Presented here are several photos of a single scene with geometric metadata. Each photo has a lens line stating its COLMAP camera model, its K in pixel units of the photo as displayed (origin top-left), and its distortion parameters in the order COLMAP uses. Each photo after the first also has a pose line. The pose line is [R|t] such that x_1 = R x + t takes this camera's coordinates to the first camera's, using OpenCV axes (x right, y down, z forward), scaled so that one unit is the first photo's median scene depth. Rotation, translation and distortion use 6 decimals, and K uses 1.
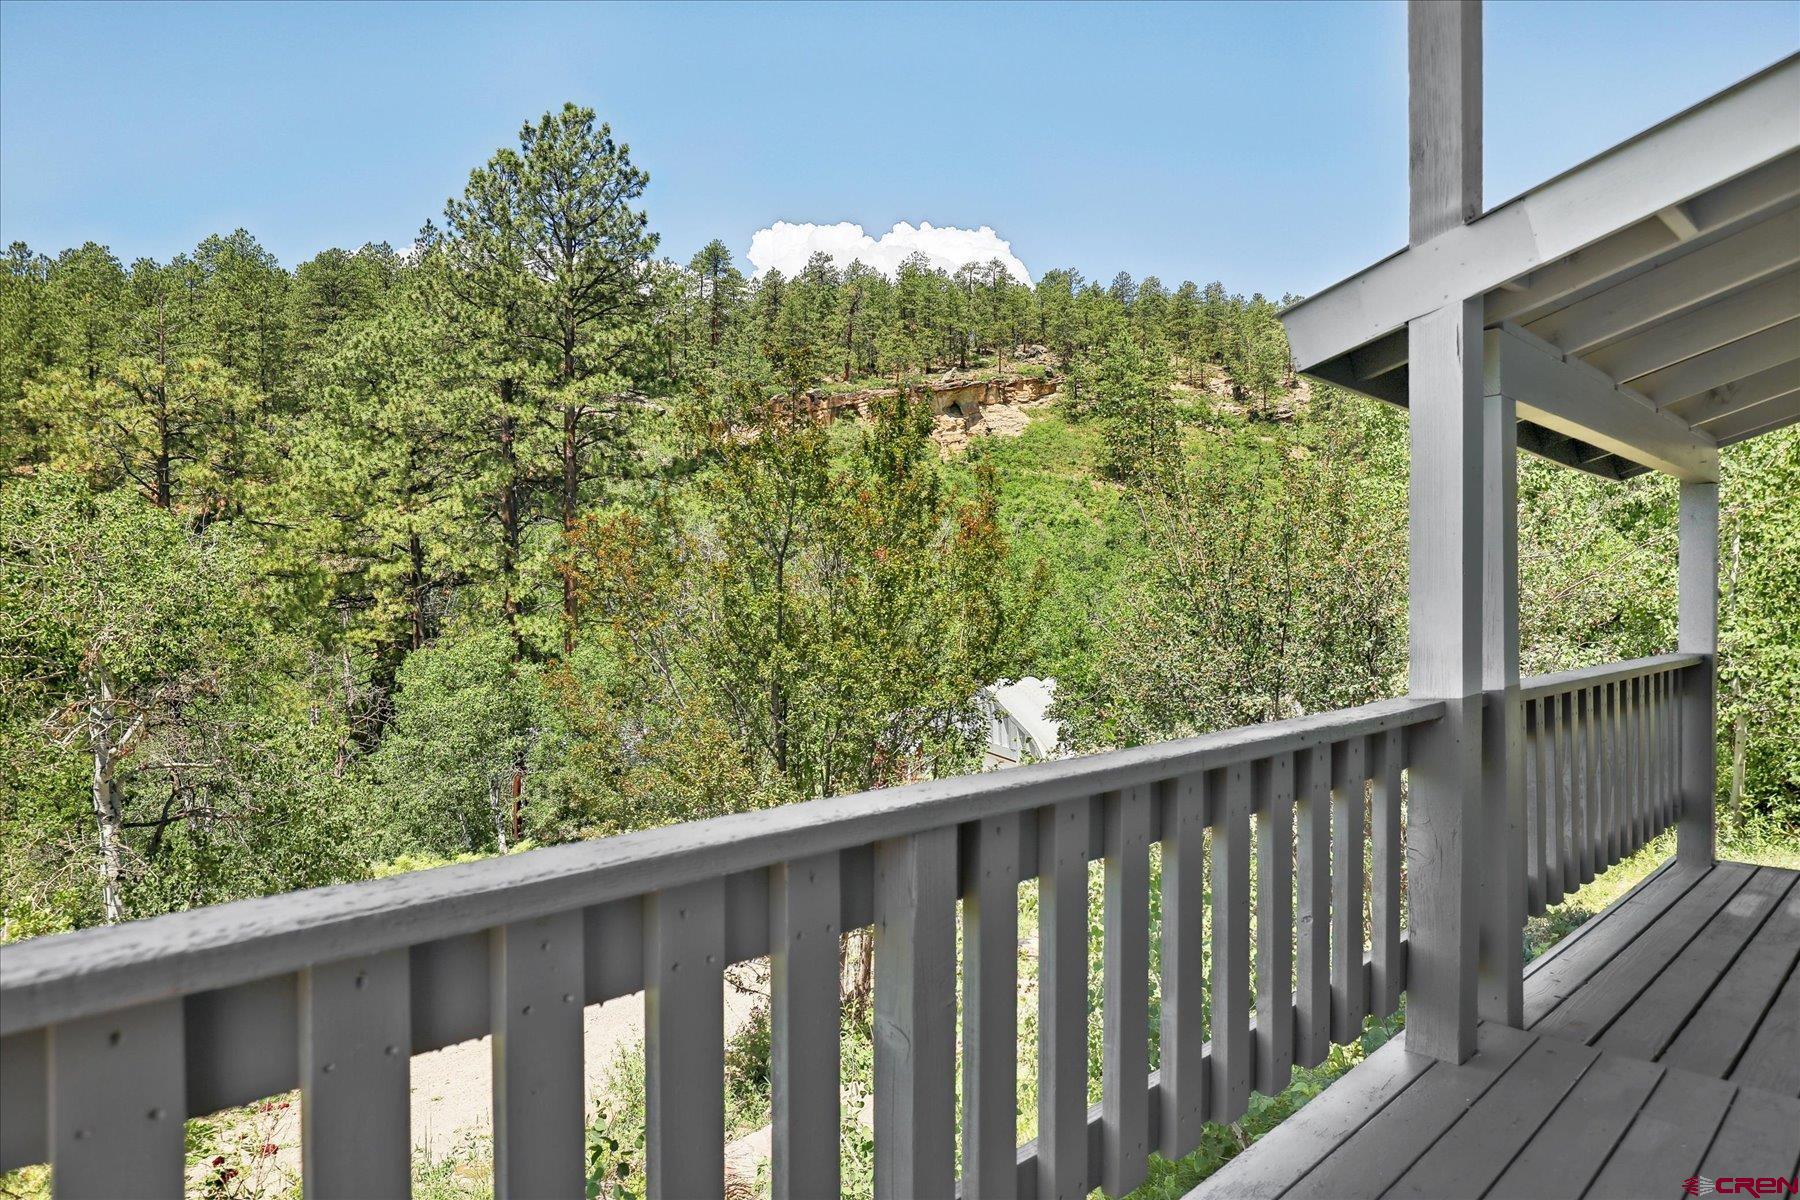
lens RADIAL K [[1078.3, 0, 899.3], [0, 1078.3, 599.5], [0, 0, 1]] dist [-0.006602, -0.001226]
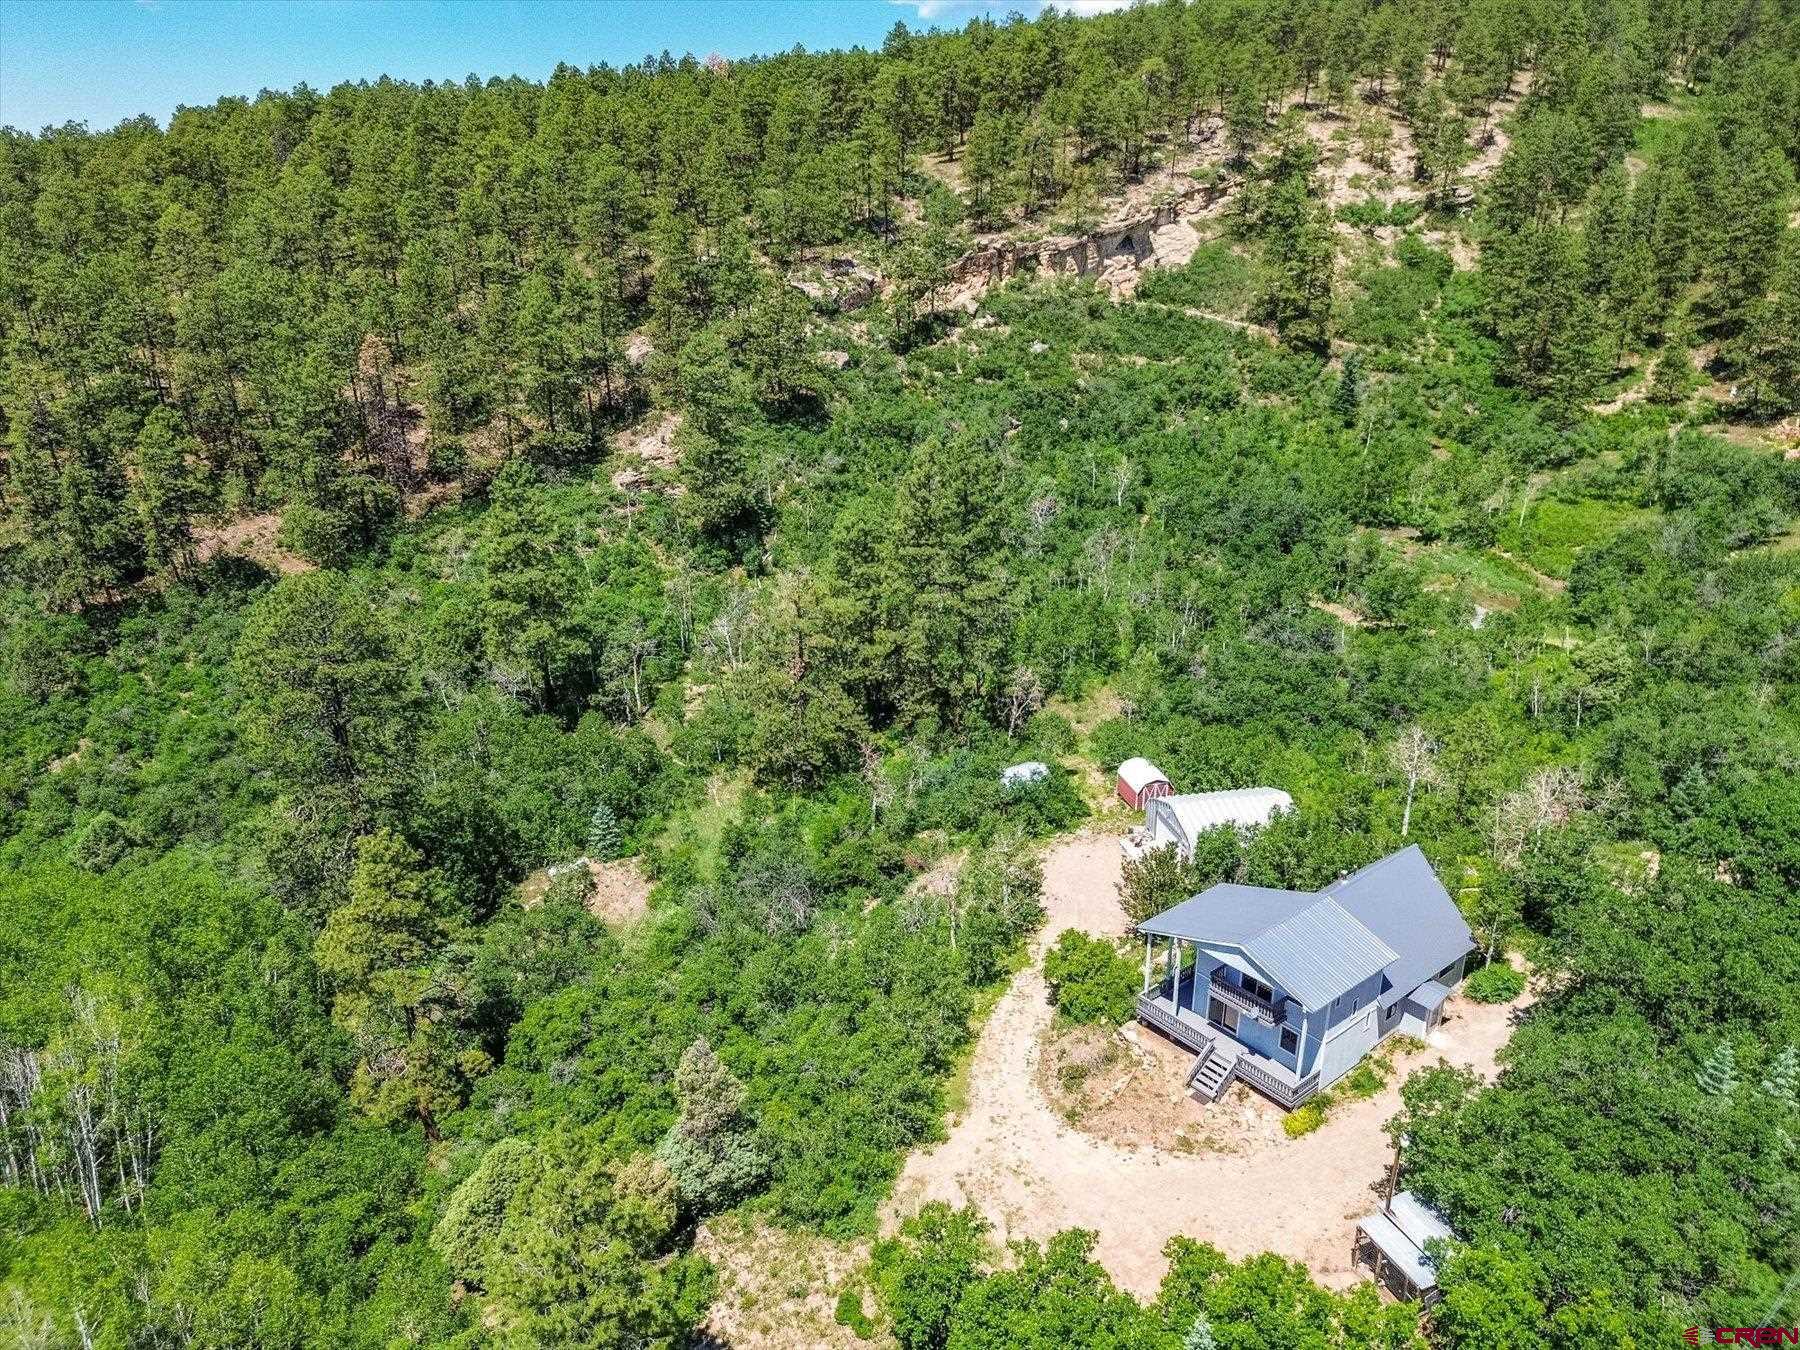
lens RADIAL K [[1272.7, 0, 904.7], [0, 1272.7, 669.5], [0, 0, 1]] dist [0.022892, -0.000804]
pose [[0.997003, 0.041581, -0.065245, -0.065386], [-0.015837, 0.935127, 0.353959, -0.218201], [0.075730, -0.351865, 0.932982, -0.329951]]
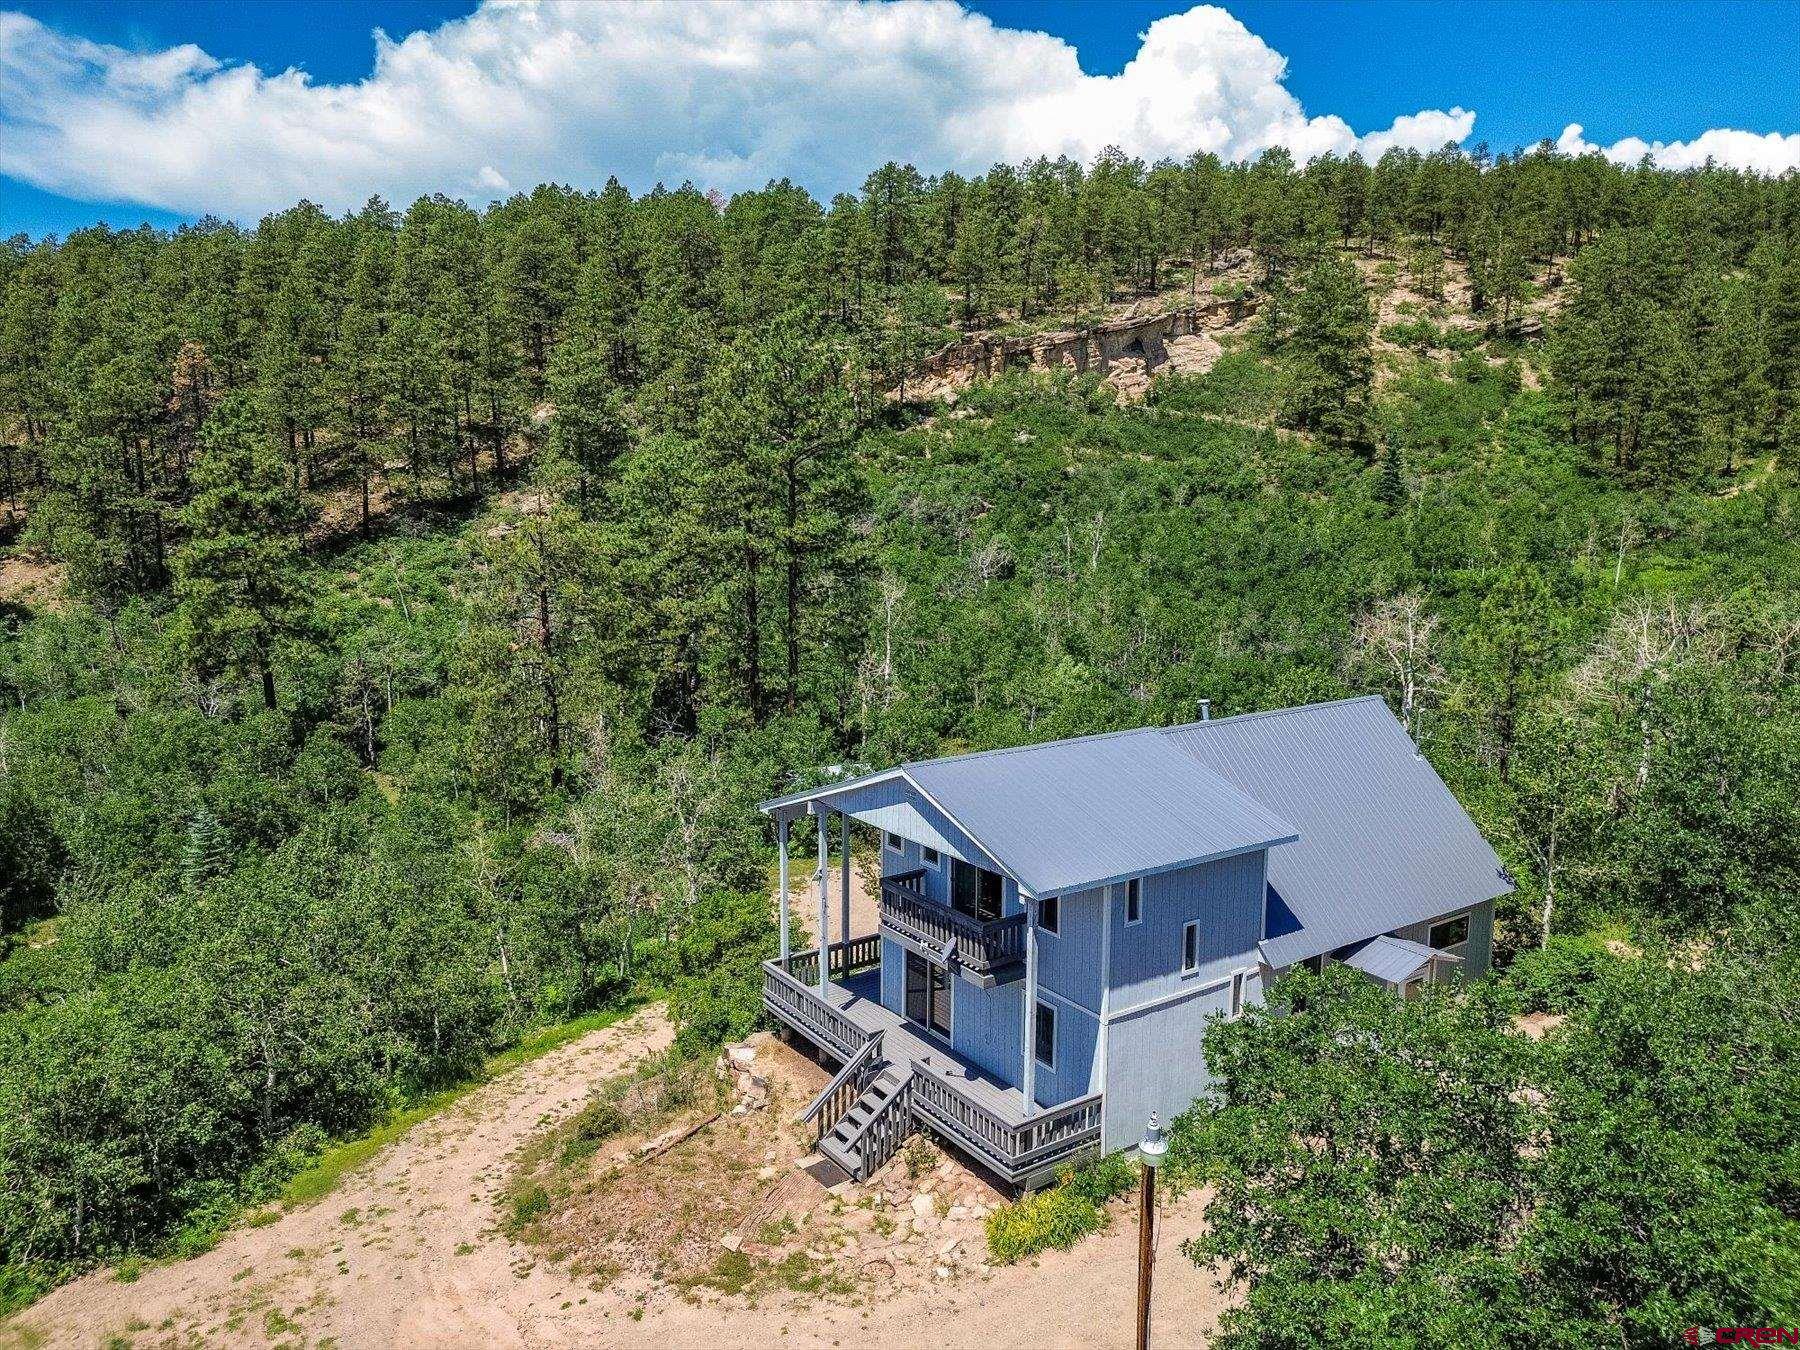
lens RADIAL K [[1272.7, 0, 894.8], [0, 1272.7, 679.9], [0, 0, 1]] dist [0.022892, -0.000804]
pose [[0.987335, 0.039675, -0.153609, 0.024553], [-0.014220, 0.986459, 0.163388, -0.065478], [0.158012, -0.159134, 0.974530, -0.170526]]
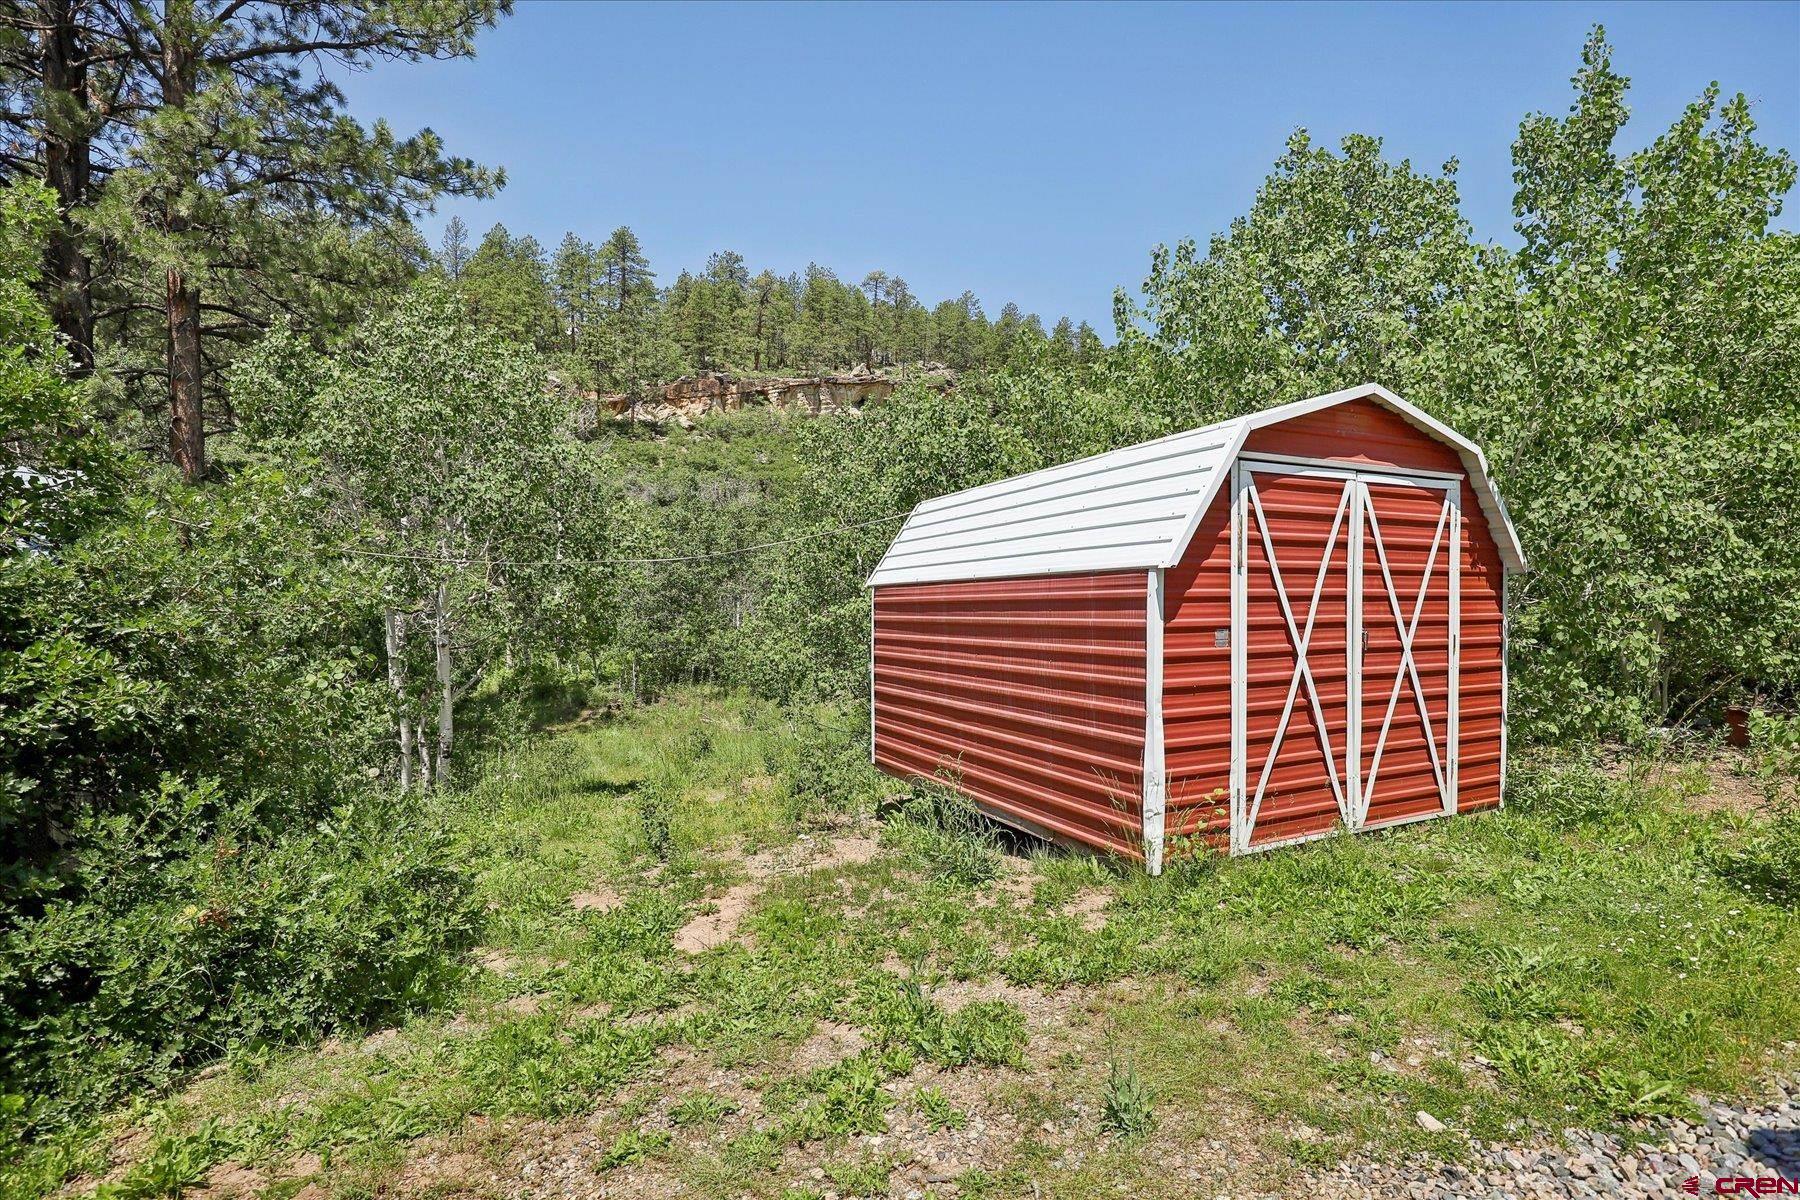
lens RADIAL K [[890.9, 0, 902.9], [0, 890.9, 627.4], [0, 0, 1]] dist [-0.006049, -0.000136]
pose [[0.992987, 0.003226, 0.118176, -0.009801], [-0.004060, 0.999968, 0.006821, 0.028503], [-0.118150, -0.007253, 0.992969, 0.147849]]
